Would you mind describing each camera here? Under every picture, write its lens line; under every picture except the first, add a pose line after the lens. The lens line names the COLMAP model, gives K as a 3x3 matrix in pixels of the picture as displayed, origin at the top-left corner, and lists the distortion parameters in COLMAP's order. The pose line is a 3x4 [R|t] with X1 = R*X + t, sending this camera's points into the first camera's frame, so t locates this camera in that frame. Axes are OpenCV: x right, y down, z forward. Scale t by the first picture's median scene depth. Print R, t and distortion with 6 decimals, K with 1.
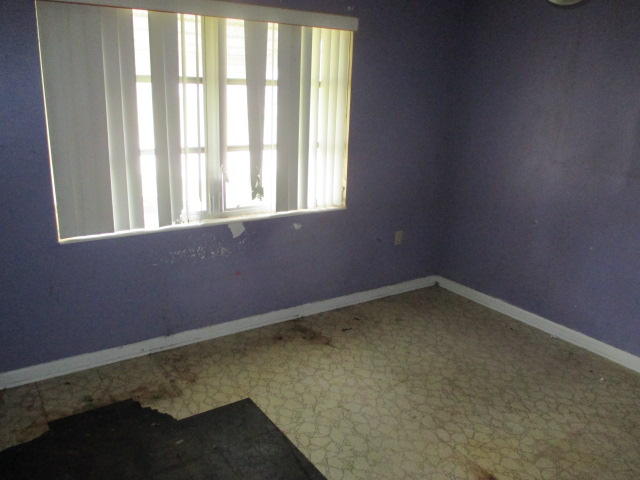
lens RADIAL K [[529.7, 0, 319.2], [0, 529.7, 239.2], [0, 0, 1]] dist [-0.008732, -0.005281]
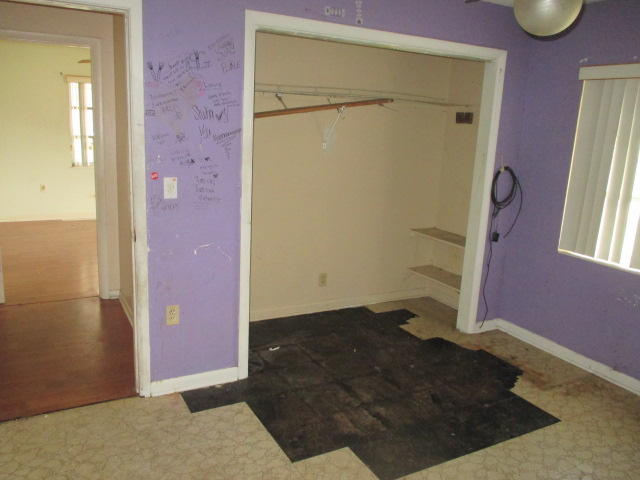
lens RADIAL K [[529.7, 0, 319.4], [0, 529.7, 240.1], [0, 0, 1]] dist [-0.008732, -0.005281]
pose [[-0.080457, 0.189322, -0.978613, 0.874554], [-0.328239, 0.922002, 0.205356, -0.095645], [0.941162, 0.337741, -0.012039, 0.421047]]
